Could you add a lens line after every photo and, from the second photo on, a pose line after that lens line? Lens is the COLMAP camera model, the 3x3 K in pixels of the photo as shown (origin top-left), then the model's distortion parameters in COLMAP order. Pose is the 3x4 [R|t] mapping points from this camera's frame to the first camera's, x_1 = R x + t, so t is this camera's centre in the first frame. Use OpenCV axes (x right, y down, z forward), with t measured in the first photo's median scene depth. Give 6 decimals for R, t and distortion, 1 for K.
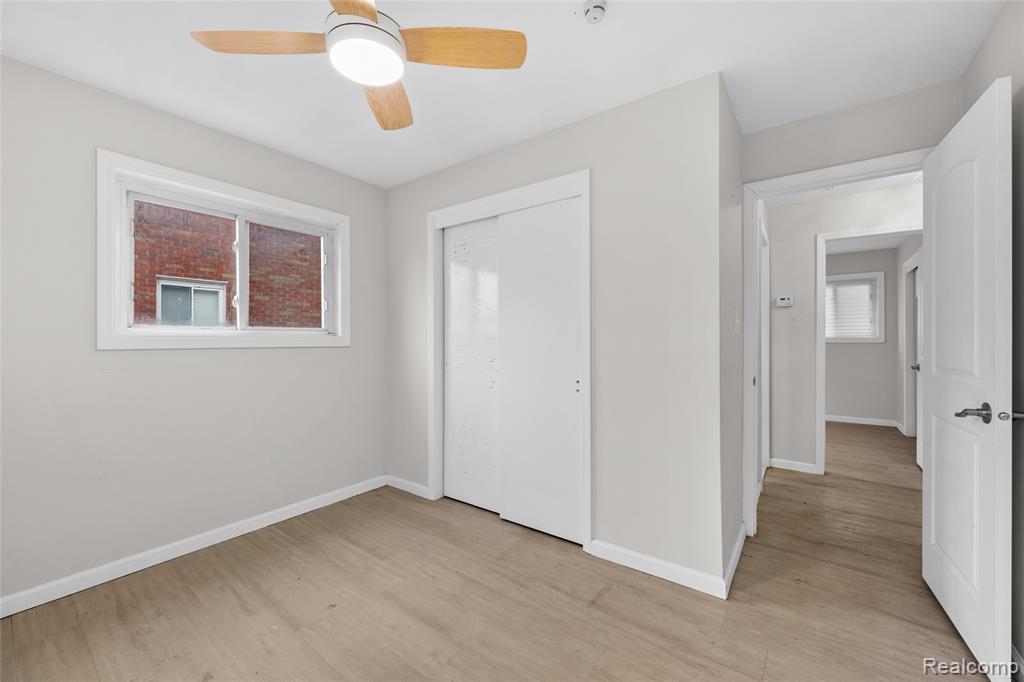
lens RADIAL K [[407.3, 0, 512.0], [0, 407.3, 341.0], [0, 0, 1]] dist [-0.000935, -0.000142]
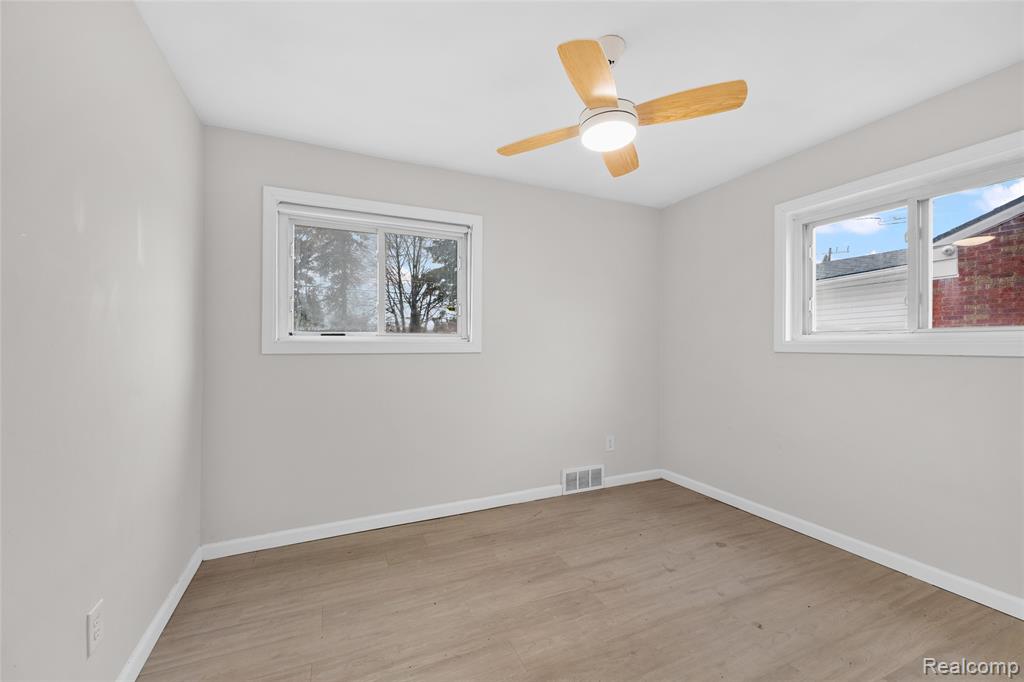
lens RADIAL K [[407.3, 0, 512.0], [0, 407.3, 341.0], [0, 0, 1]] dist [-0.000935, -0.000142]
pose [[-0.484597, -0.005694, -0.874719, 0.582881], [-0.002267, 0.999984, -0.005253, -0.005293], [0.874735, -0.000562, -0.484602, 0.837188]]
